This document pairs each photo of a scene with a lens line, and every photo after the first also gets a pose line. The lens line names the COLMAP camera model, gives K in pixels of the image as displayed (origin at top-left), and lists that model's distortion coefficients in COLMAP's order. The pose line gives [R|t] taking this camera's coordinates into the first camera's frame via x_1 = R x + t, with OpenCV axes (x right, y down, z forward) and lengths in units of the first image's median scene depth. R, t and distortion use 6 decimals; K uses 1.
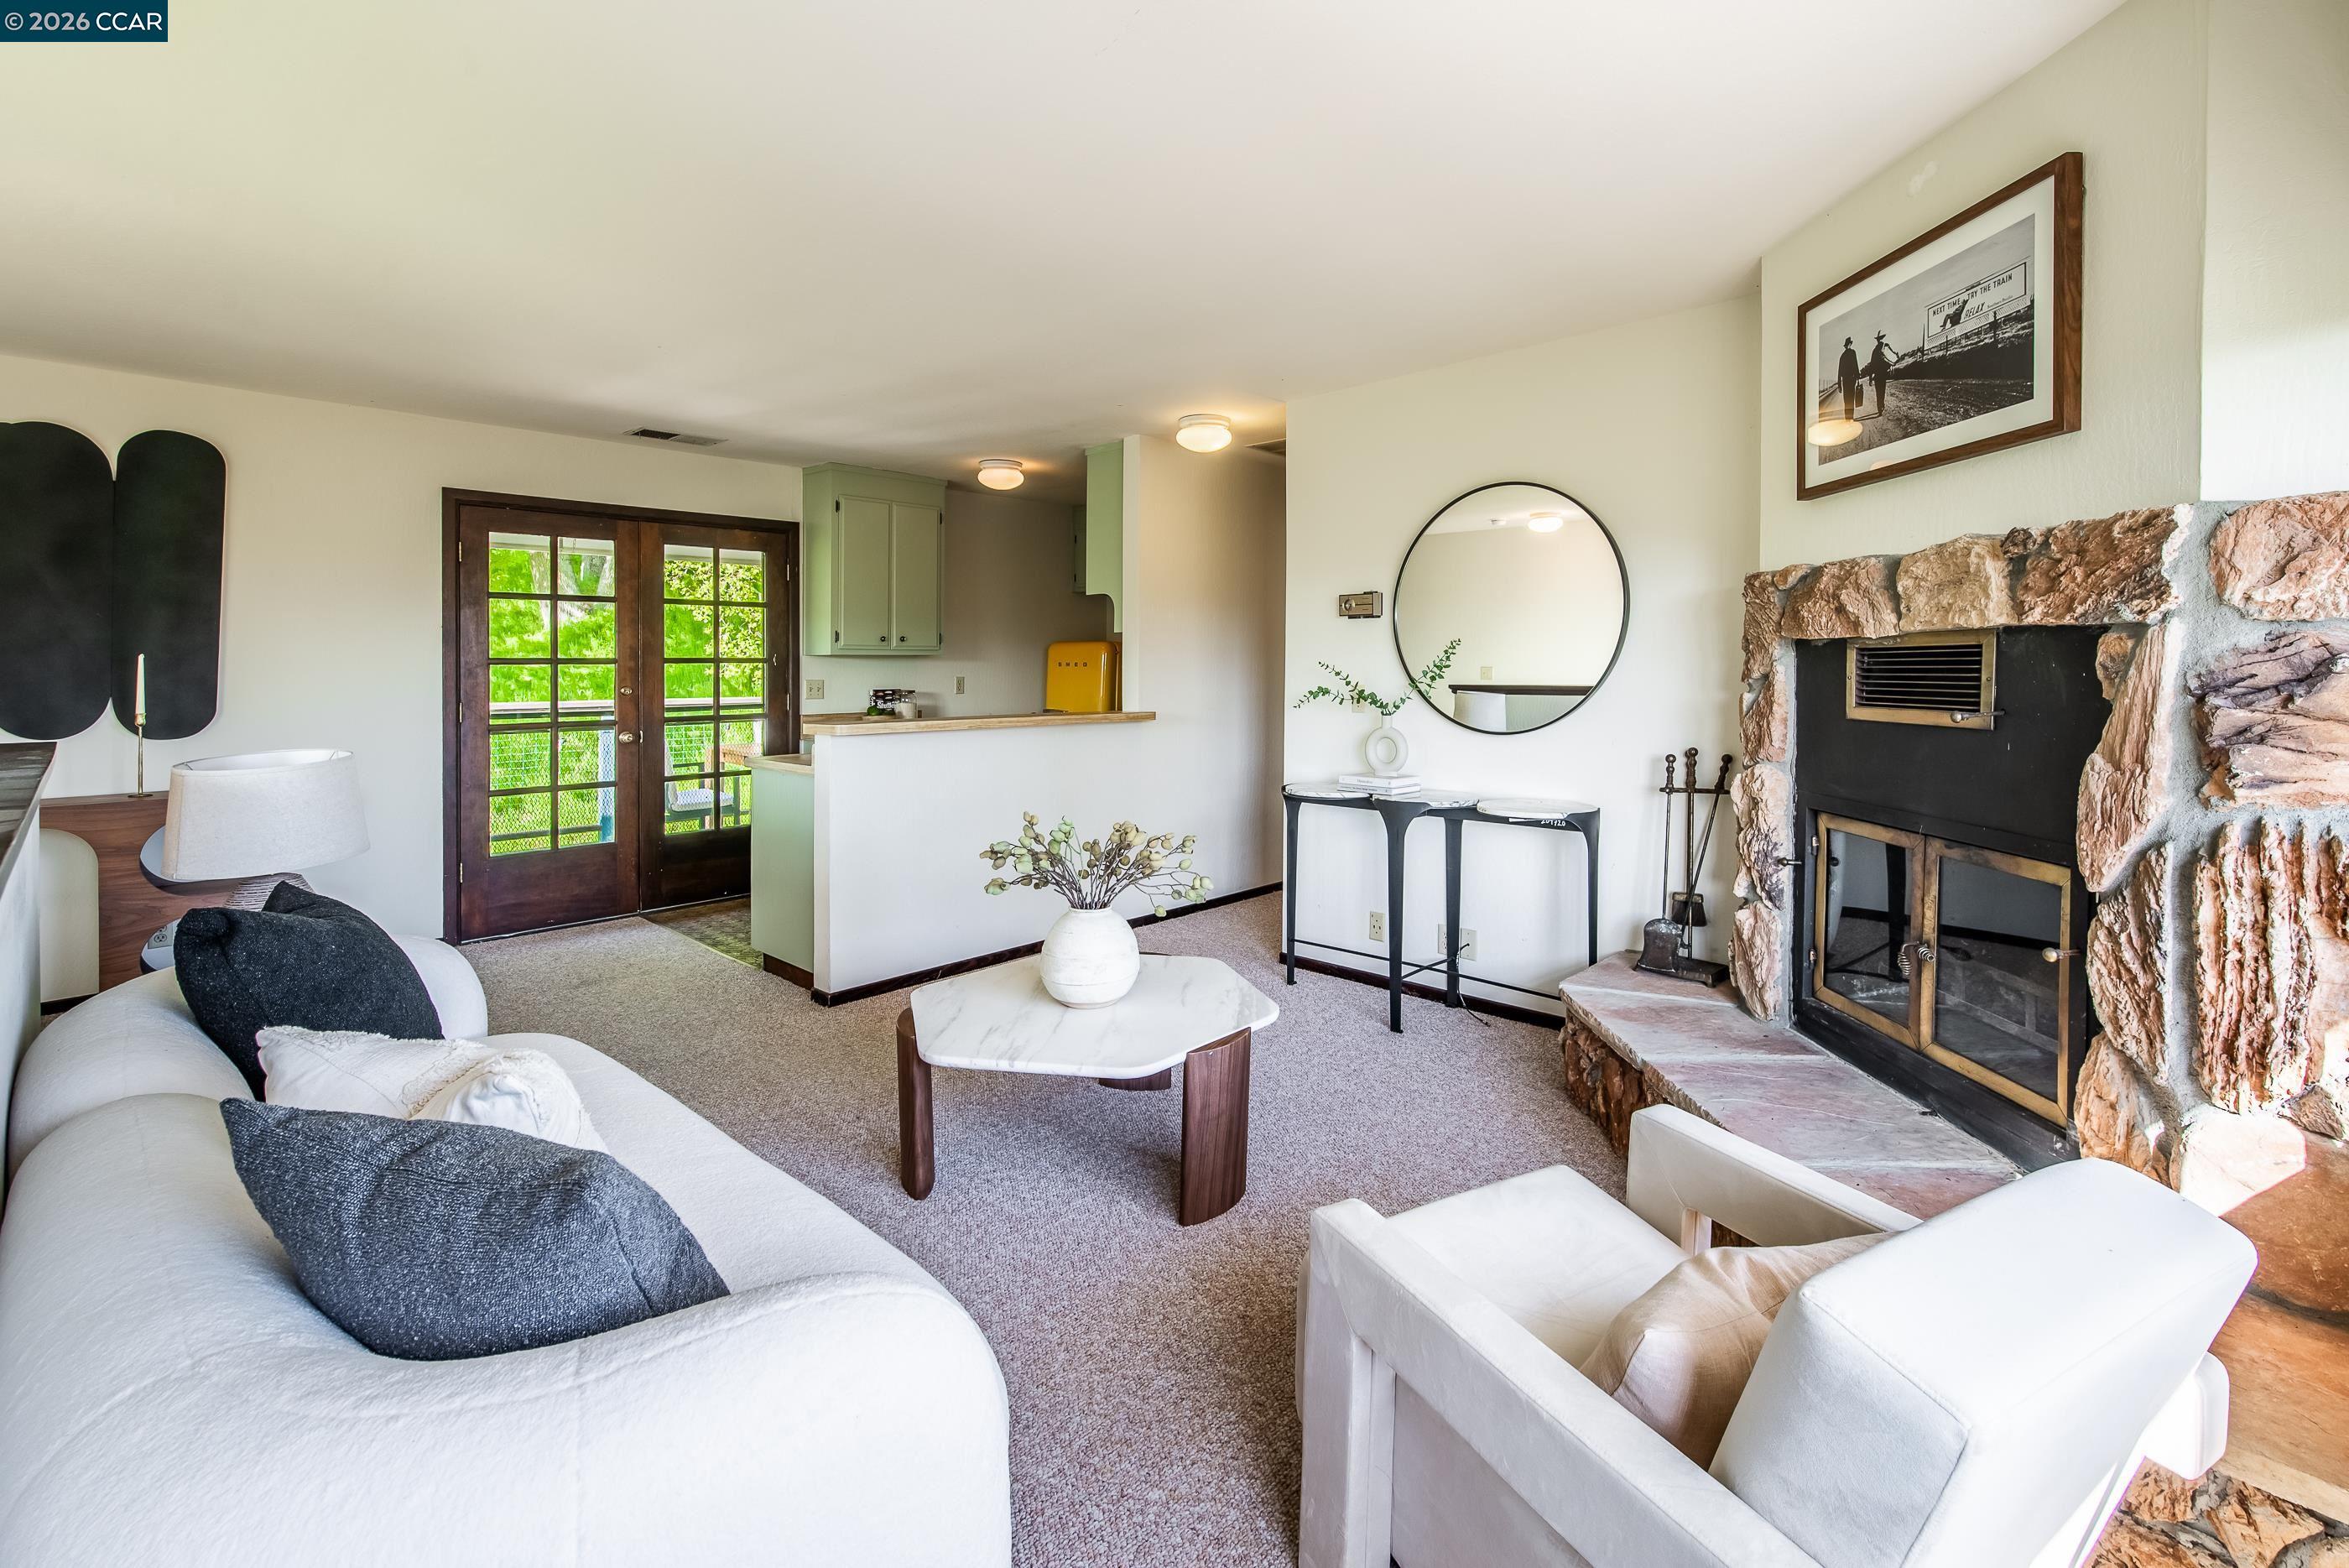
lens RADIAL K [[1012.3, 0, 1178.9], [0, 1012.3, 687.6], [0, 0, 1]] dist [0.000377, -0.000075]
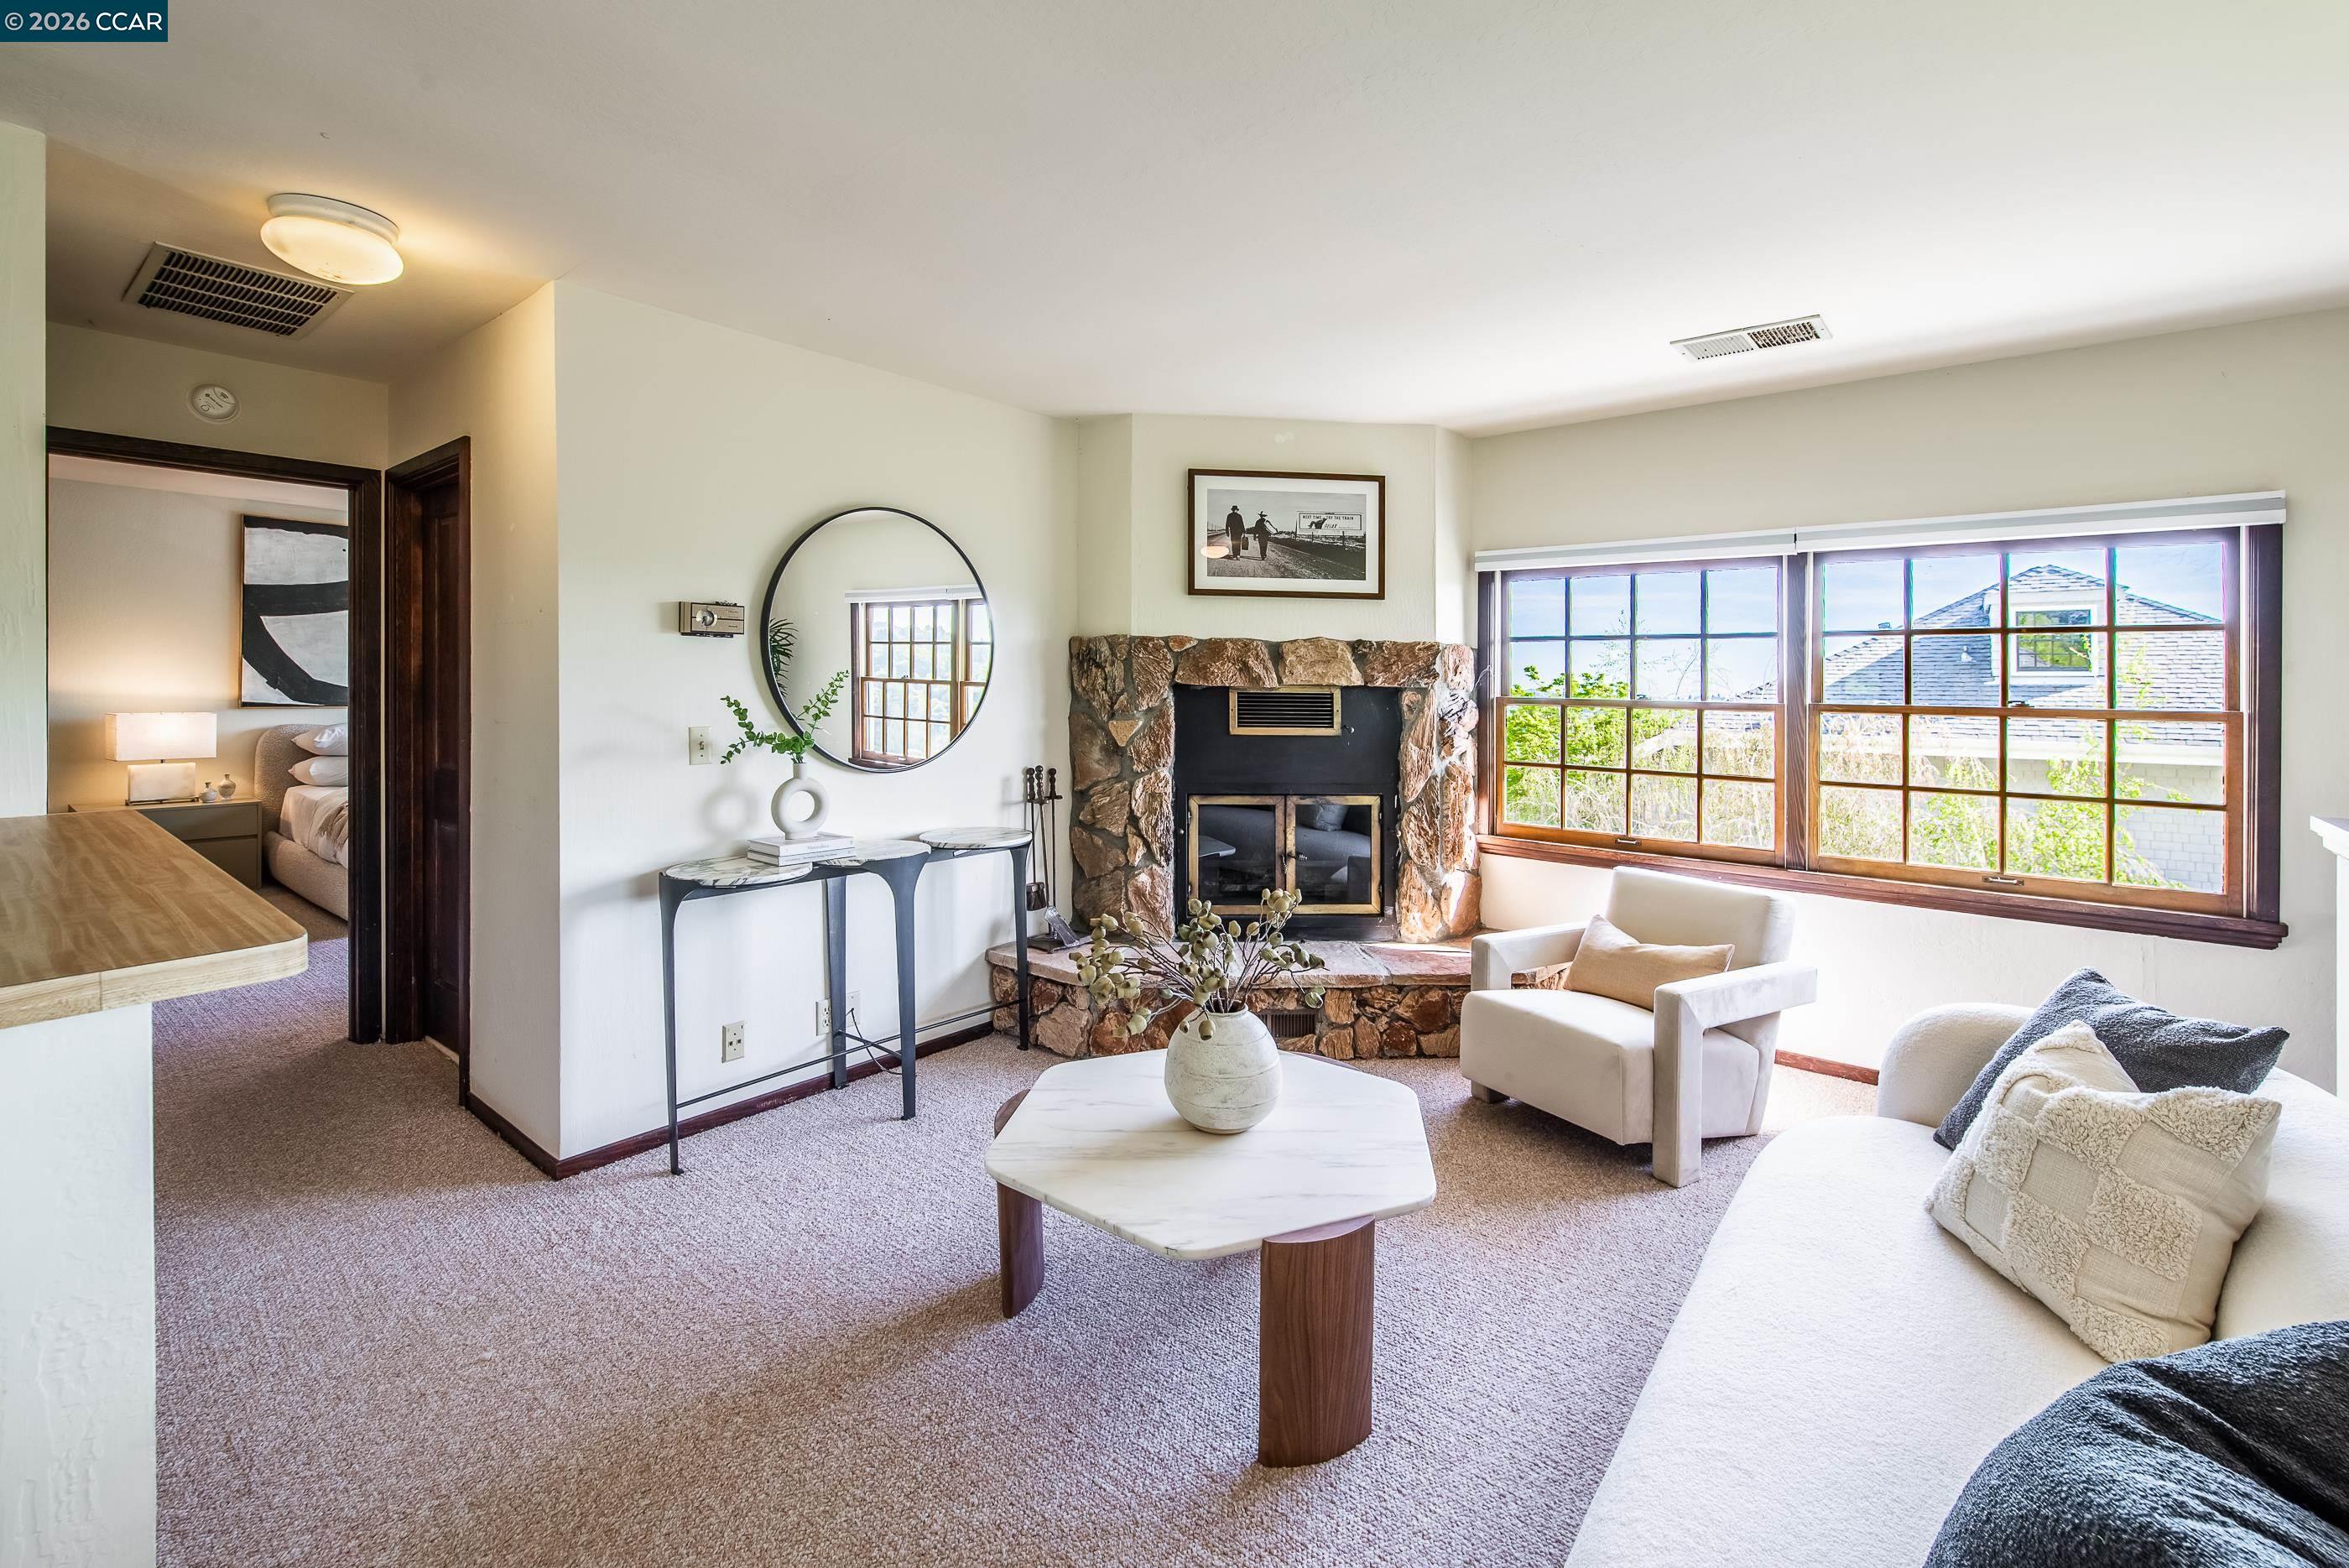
lens RADIAL K [[1012.3, 0, 1178.9], [0, 1012.3, 687.6], [0, 0, 1]] dist [0.000377, -0.000075]
pose [[-0.079601, -0.005403, 0.996812, -1.083743], [0.005507, 0.999968, 0.005860, -0.061937], [-0.996812, 0.005956, -0.079569, 1.340789]]
